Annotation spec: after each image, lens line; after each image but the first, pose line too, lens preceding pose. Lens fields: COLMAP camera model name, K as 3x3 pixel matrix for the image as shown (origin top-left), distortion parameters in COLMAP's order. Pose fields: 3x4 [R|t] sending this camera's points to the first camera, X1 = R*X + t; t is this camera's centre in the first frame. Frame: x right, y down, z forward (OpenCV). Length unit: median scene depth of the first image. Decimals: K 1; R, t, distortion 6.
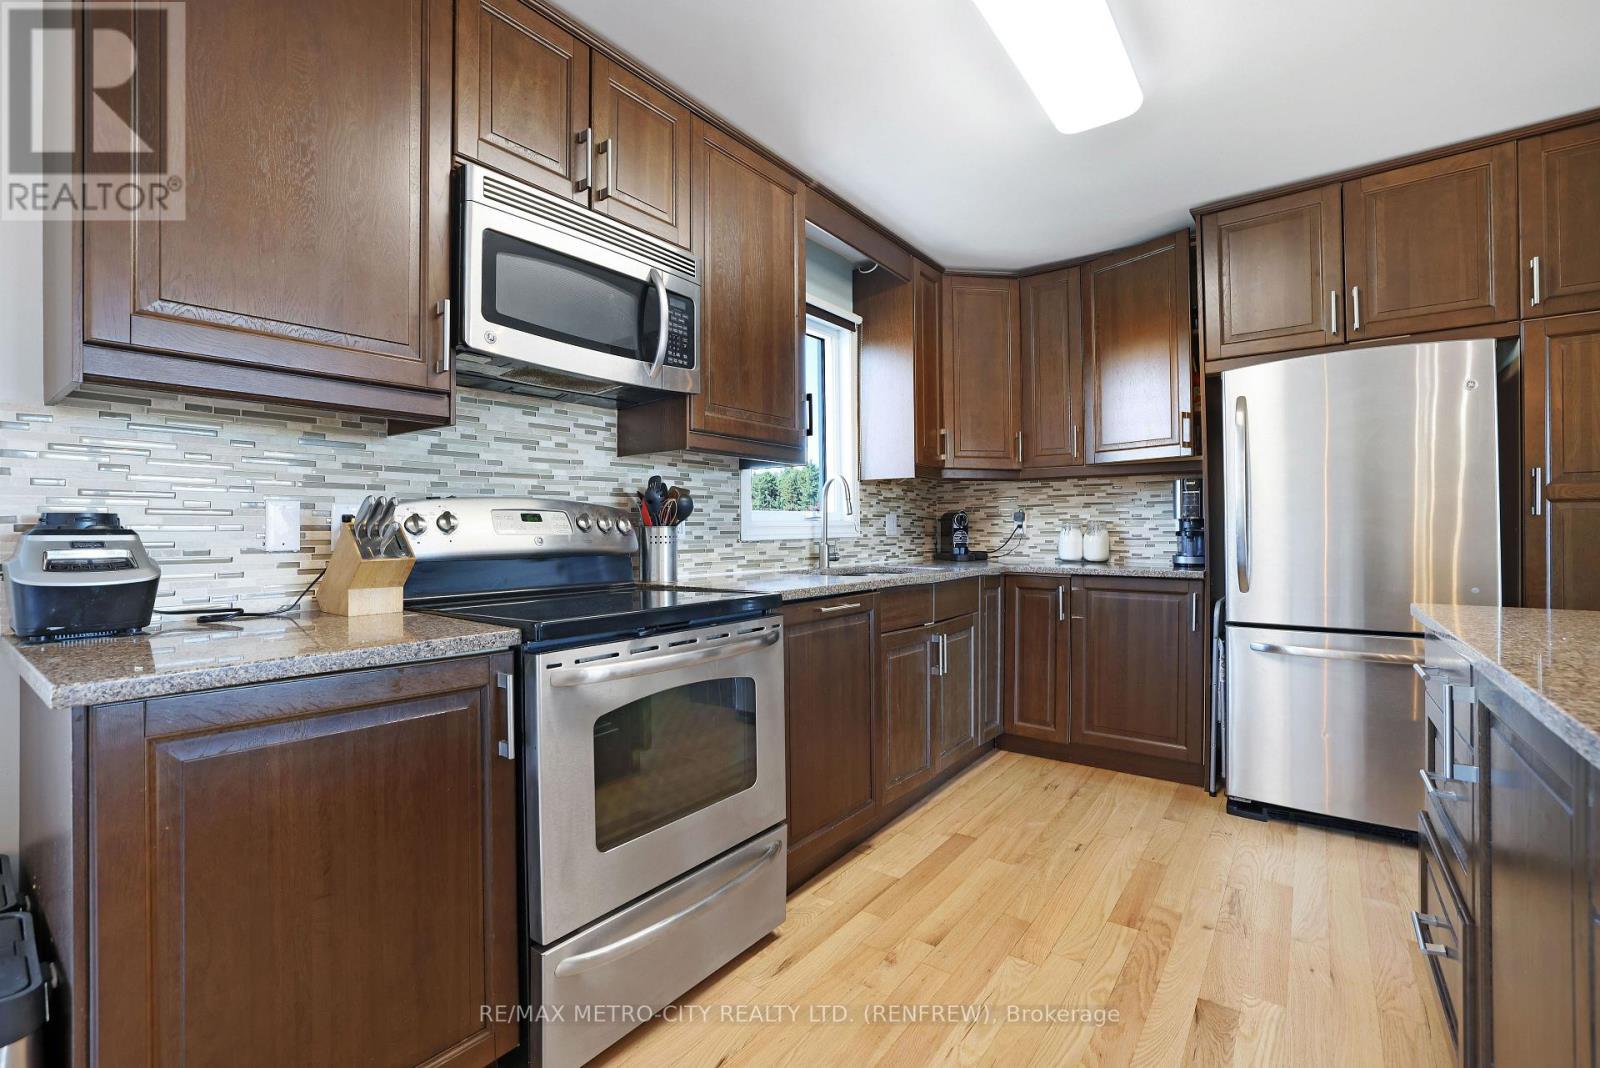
lens RADIAL K [[713.2, 0, 760.4], [0, 713.2, 526.5], [0, 0, 1]] dist [-0.046323, 0.017435]
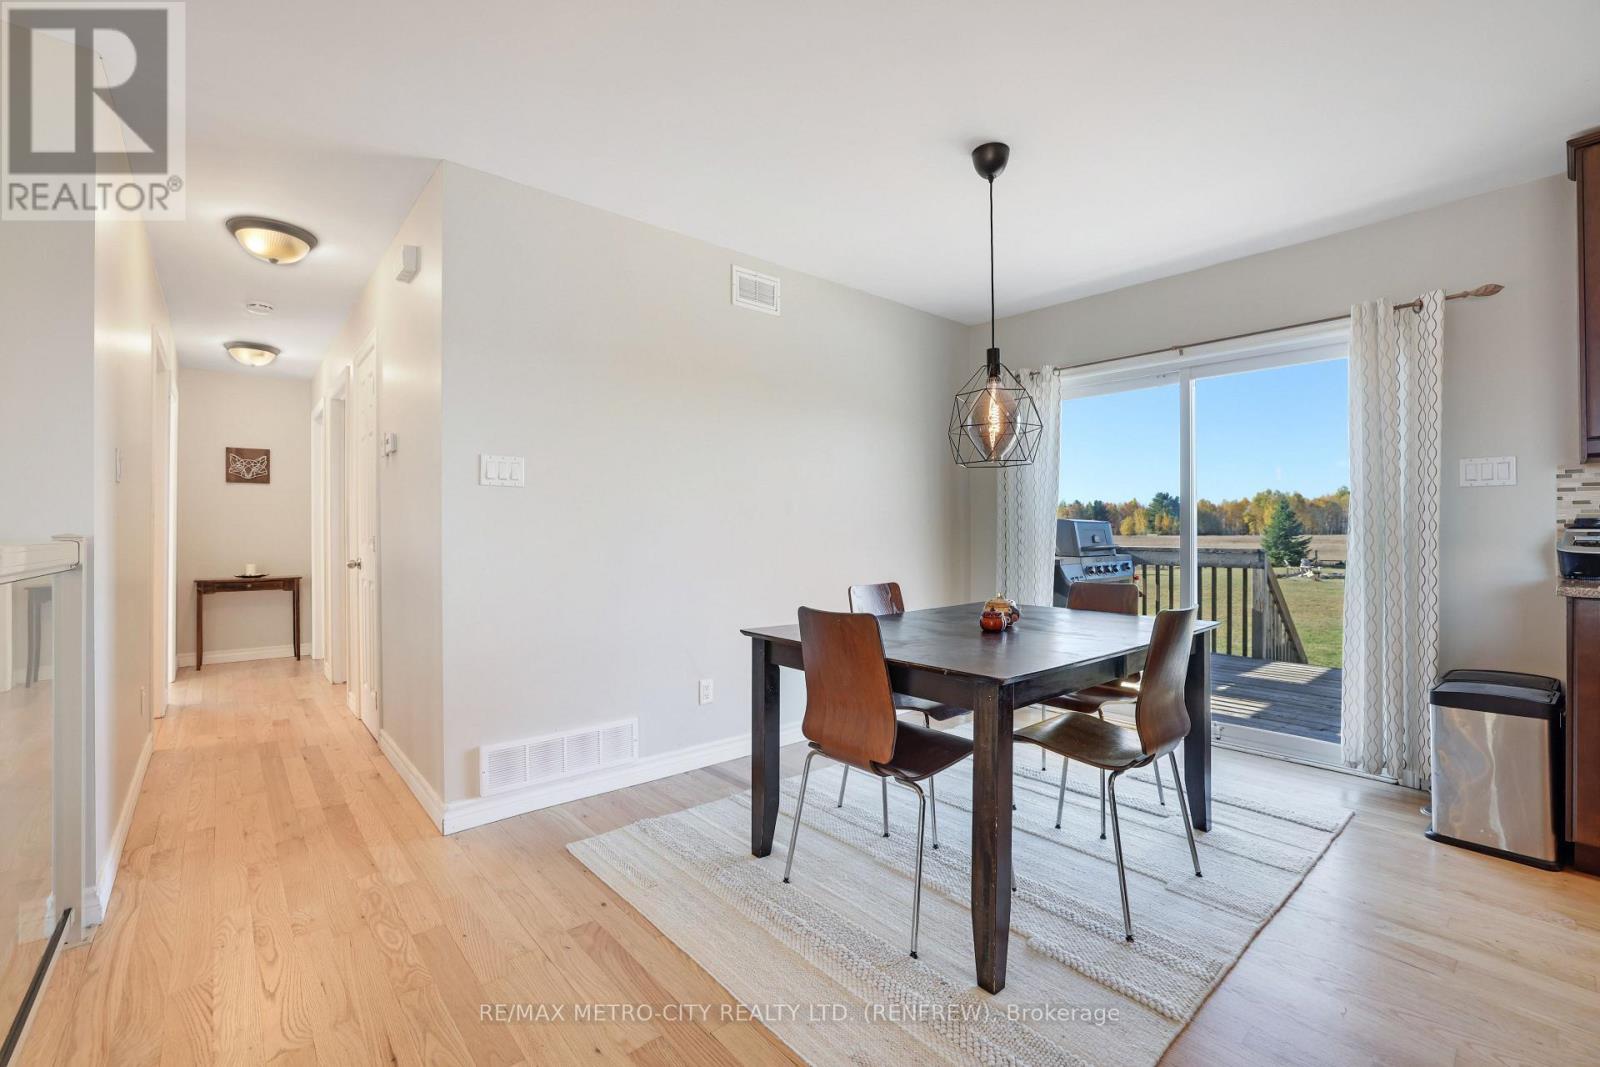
lens RADIAL K [[682.6, 0, 788.9], [0, 682.6, 533.6], [0, 0, 1]] dist [-0.048927, 0.016556]
pose [[-0.187727, 0.008946, -0.982180, 0.775656], [0.008129, 0.999938, 0.007554, -0.004102], [0.982188, -0.006566, -0.187788, -0.547798]]
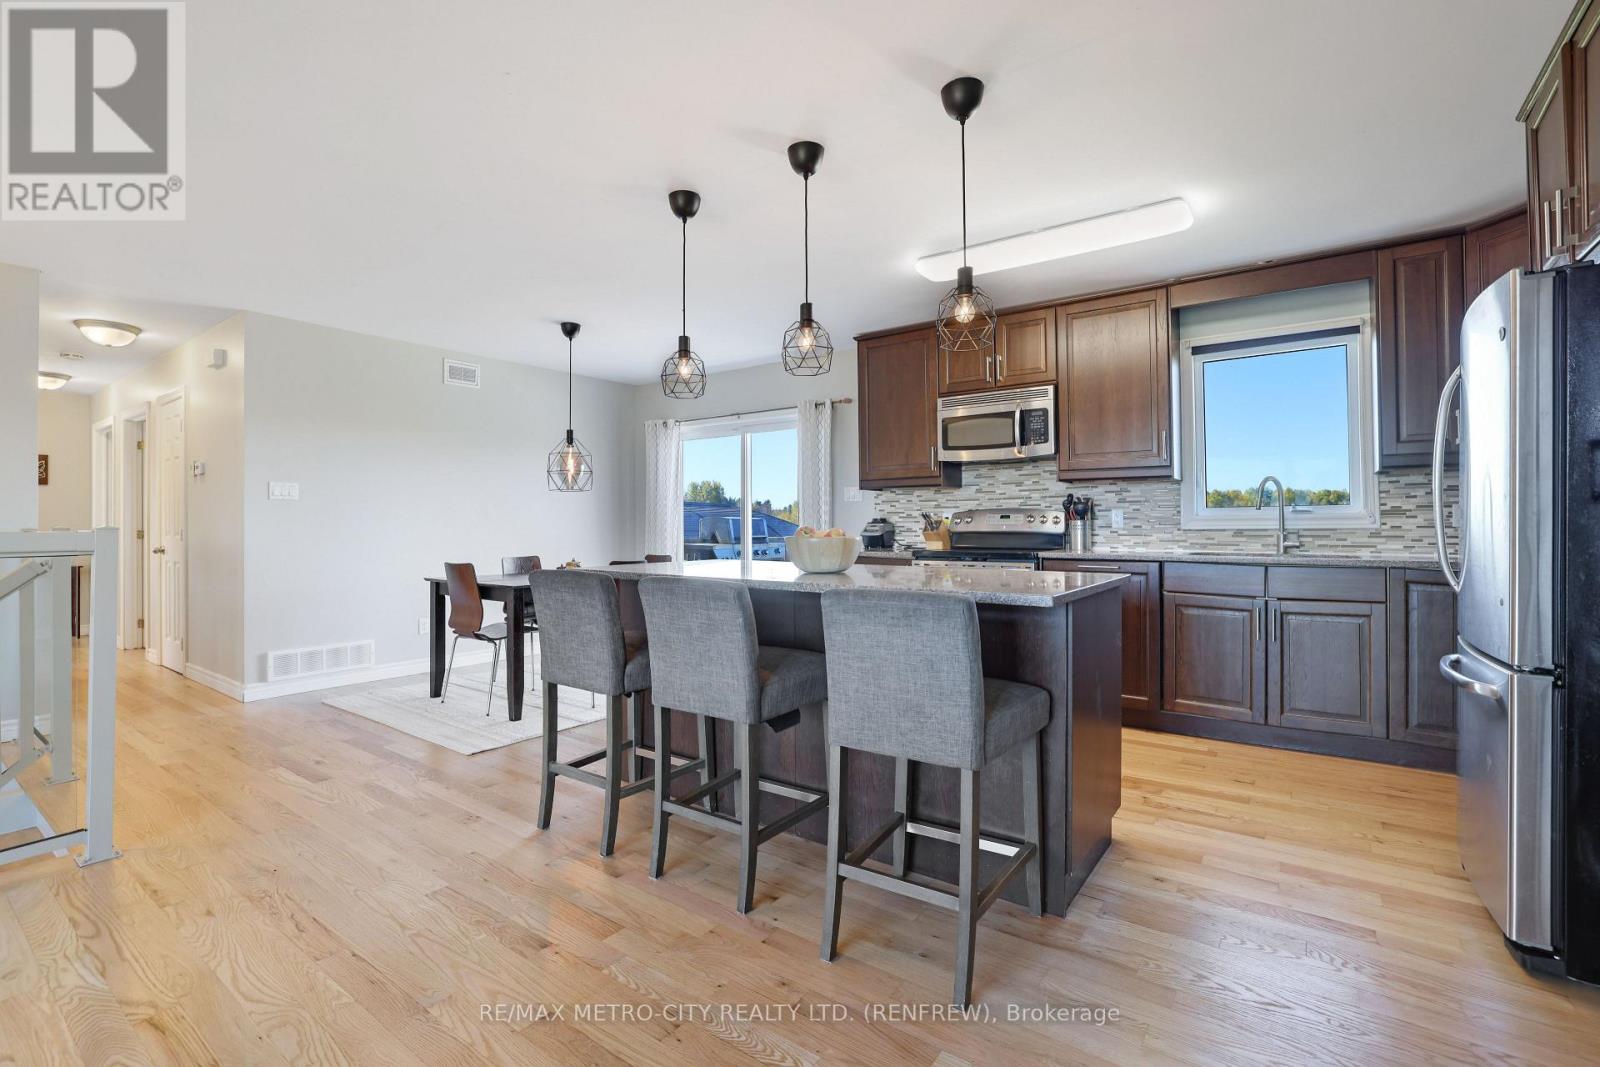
lens RADIAL K [[724.9, 0, 797.7], [0, 724.9, 522.9], [0, 0, 1]] dist [-0.051015, 0.022704]
pose [[0.043658, 0.002148, -0.999044, 1.926069], [0.008427, 0.999961, 0.002519, -0.004761], [0.999011, -0.008529, 0.043638, 0.202567]]
